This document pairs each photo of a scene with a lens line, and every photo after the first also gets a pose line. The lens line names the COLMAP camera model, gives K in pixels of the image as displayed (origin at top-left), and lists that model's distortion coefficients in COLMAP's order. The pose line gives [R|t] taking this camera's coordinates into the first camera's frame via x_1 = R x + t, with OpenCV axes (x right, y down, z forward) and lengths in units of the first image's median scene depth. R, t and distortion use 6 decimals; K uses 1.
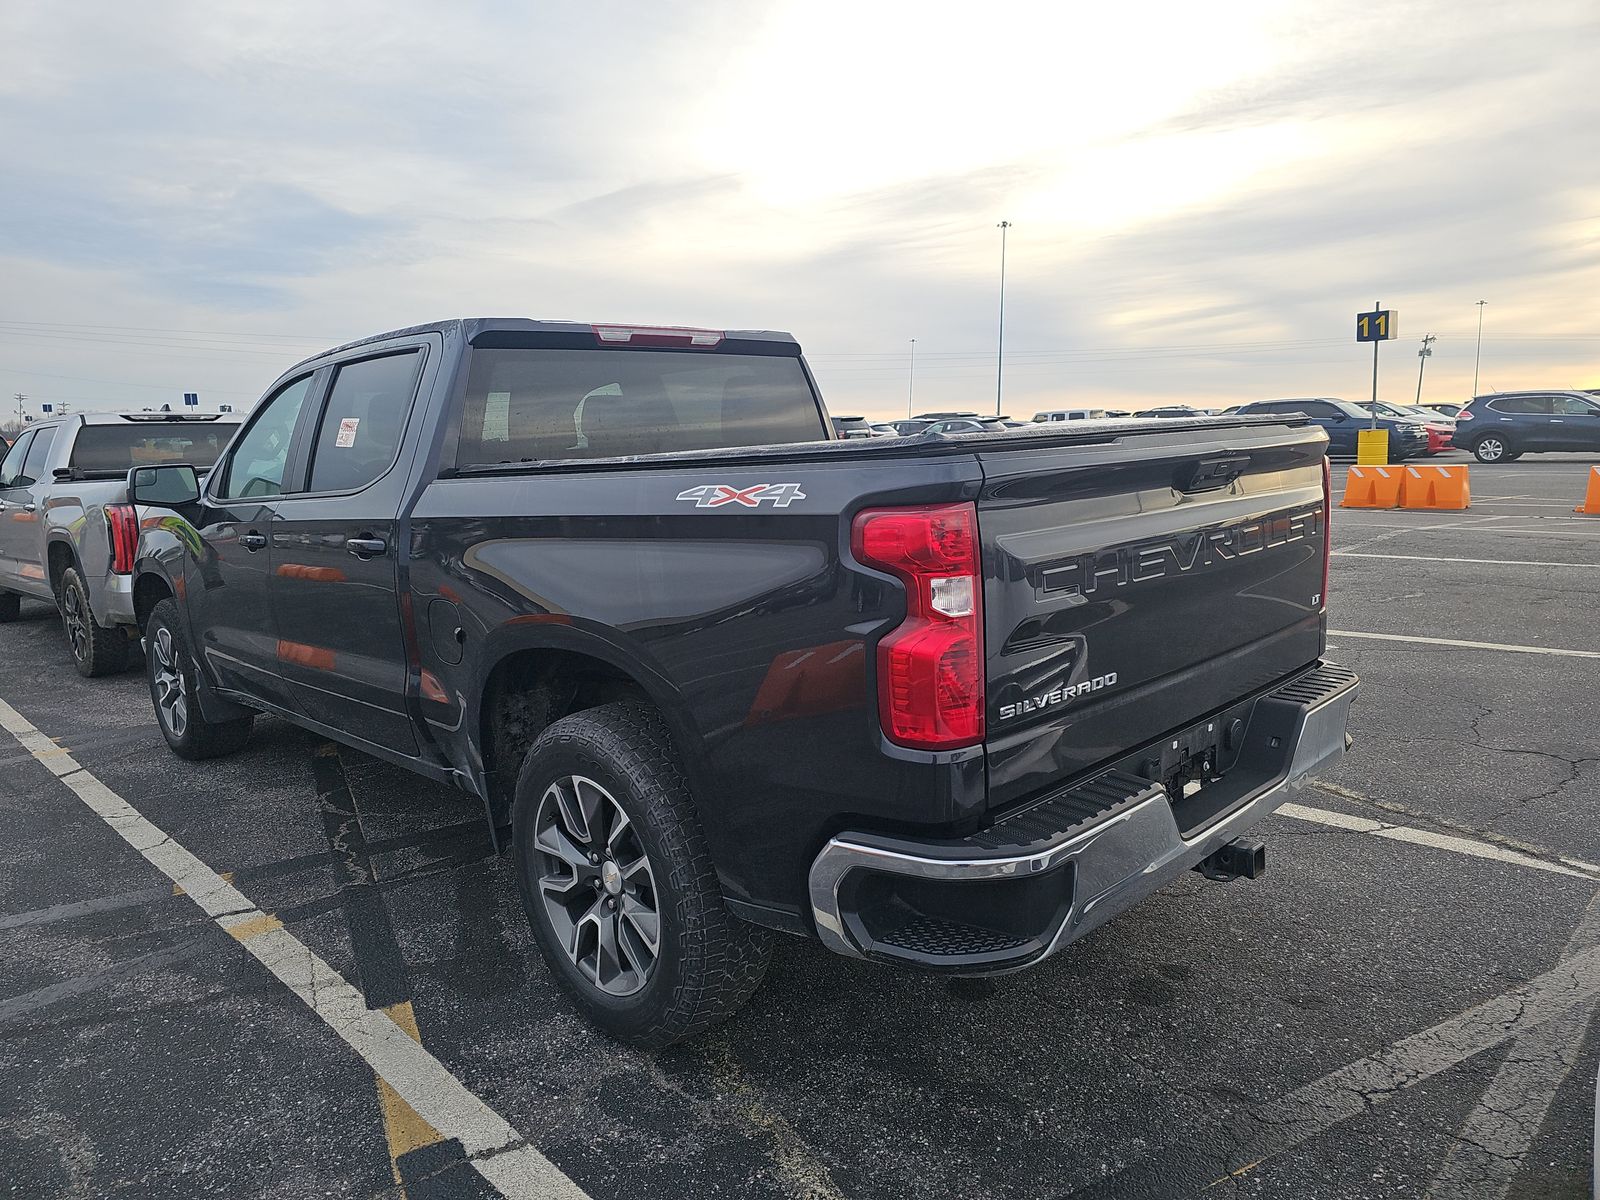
lens RADIAL K [[1061.1, 0, 800.0], [0, 1061.1, 600.0], [0, 0, 1]] dist [0.065458, -0.062603]
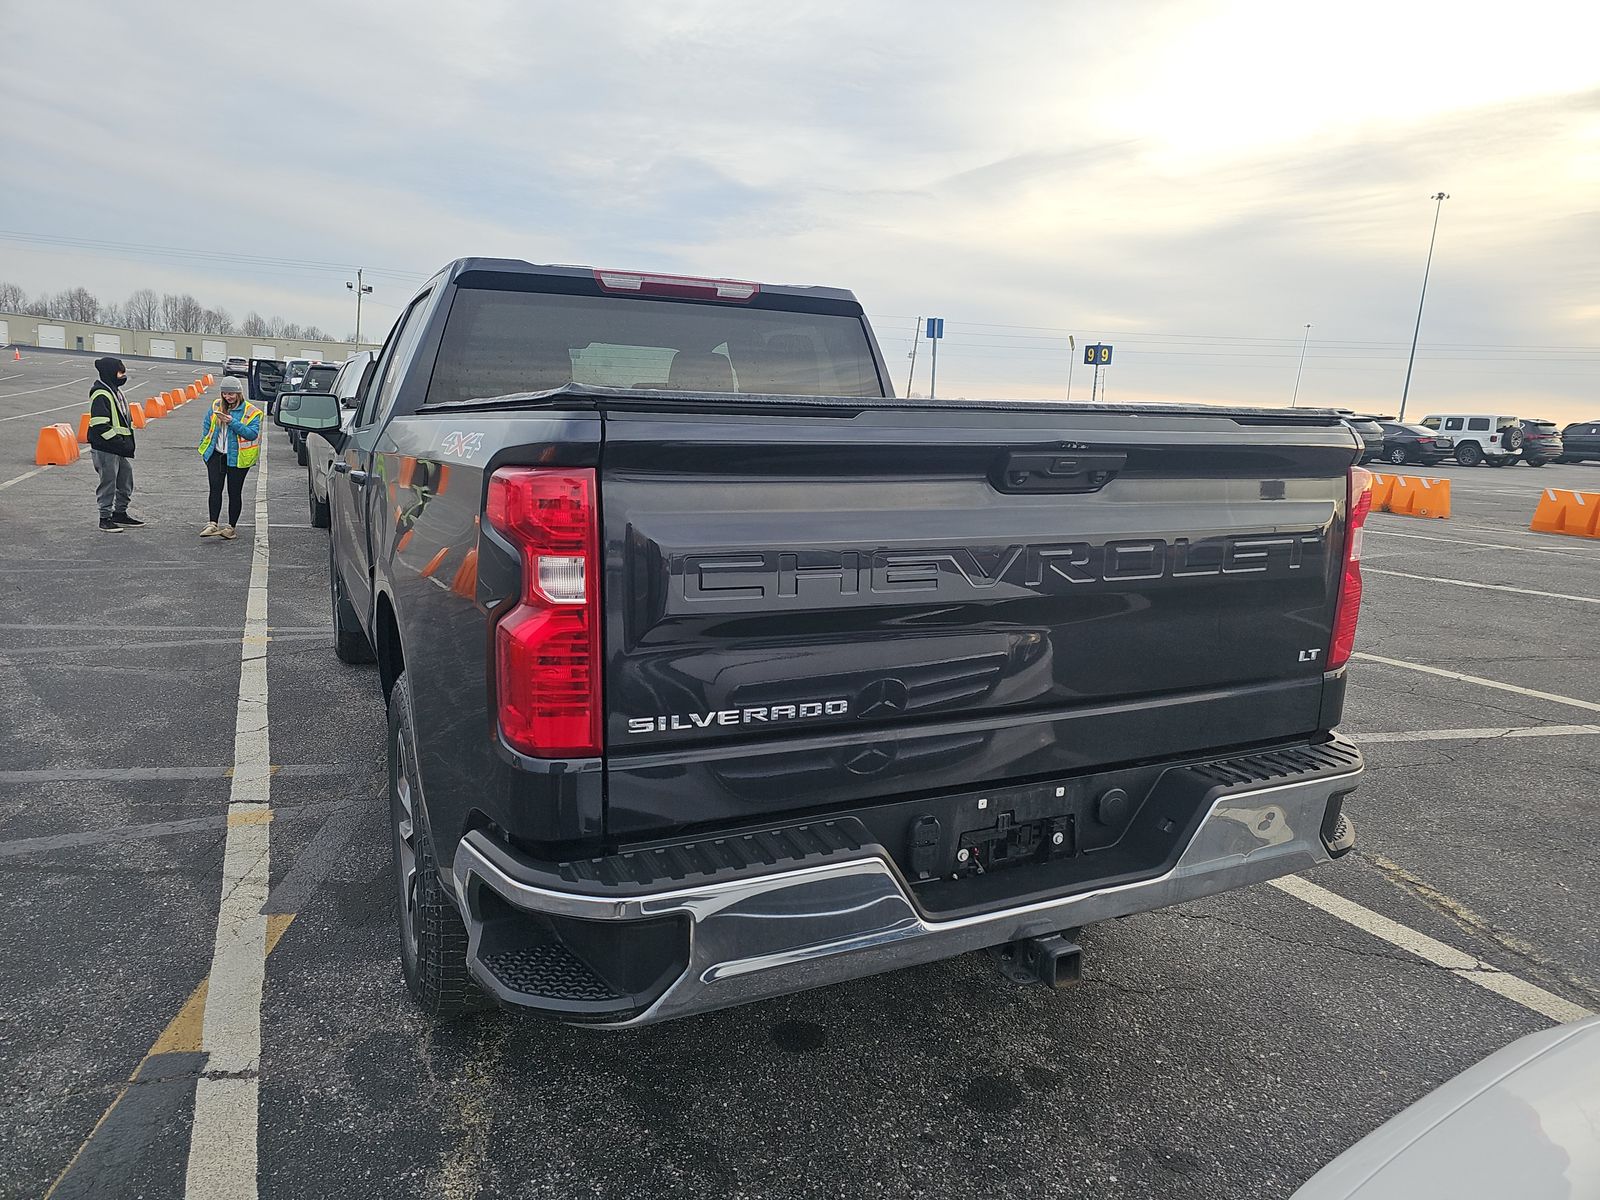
lens RADIAL K [[1059.0, 0, 802.4], [0, 1059.0, 614.2], [0, 0, 1]] dist [0.065300, -0.061085]
pose [[0.942586, 0.128500, -0.308252, 0.321089], [-0.117904, 0.991618, 0.052841, -0.023140], [0.312458, -0.013463, 0.949836, 0.141692]]
